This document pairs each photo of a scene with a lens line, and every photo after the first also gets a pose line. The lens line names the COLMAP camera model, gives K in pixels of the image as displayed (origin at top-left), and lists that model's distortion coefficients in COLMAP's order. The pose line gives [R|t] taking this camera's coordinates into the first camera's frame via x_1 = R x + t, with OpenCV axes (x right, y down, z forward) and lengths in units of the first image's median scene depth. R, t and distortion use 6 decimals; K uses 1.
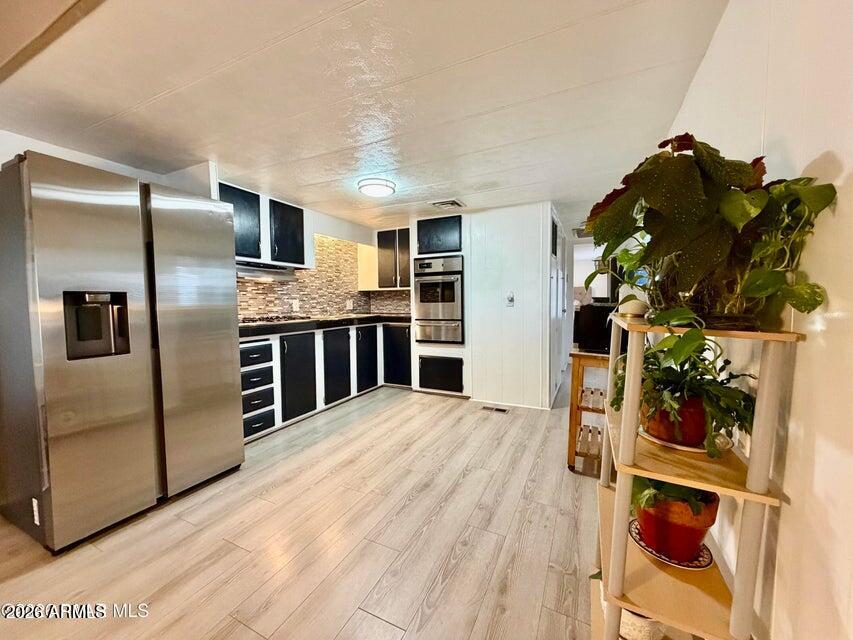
lens RADIAL K [[332.8, 0, 427.8], [0, 332.8, 321.3], [0, 0, 1]] dist [-0.012961, 0.001015]
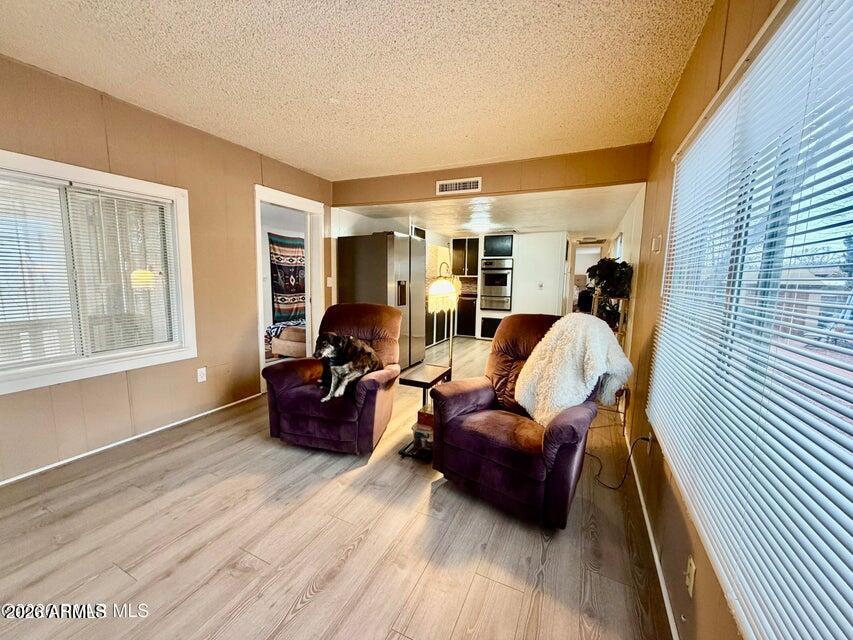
lens RADIAL K [[332.8, 0, 424.9], [0, 332.8, 320.7], [0, 0, 1]] dist [-0.012961, 0.001015]
pose [[0.999652, 0.023530, 0.011891, -0.334112], [-0.024179, 0.998038, 0.057760, 0.030266], [-0.010509, -0.058027, 0.998260, -0.664919]]
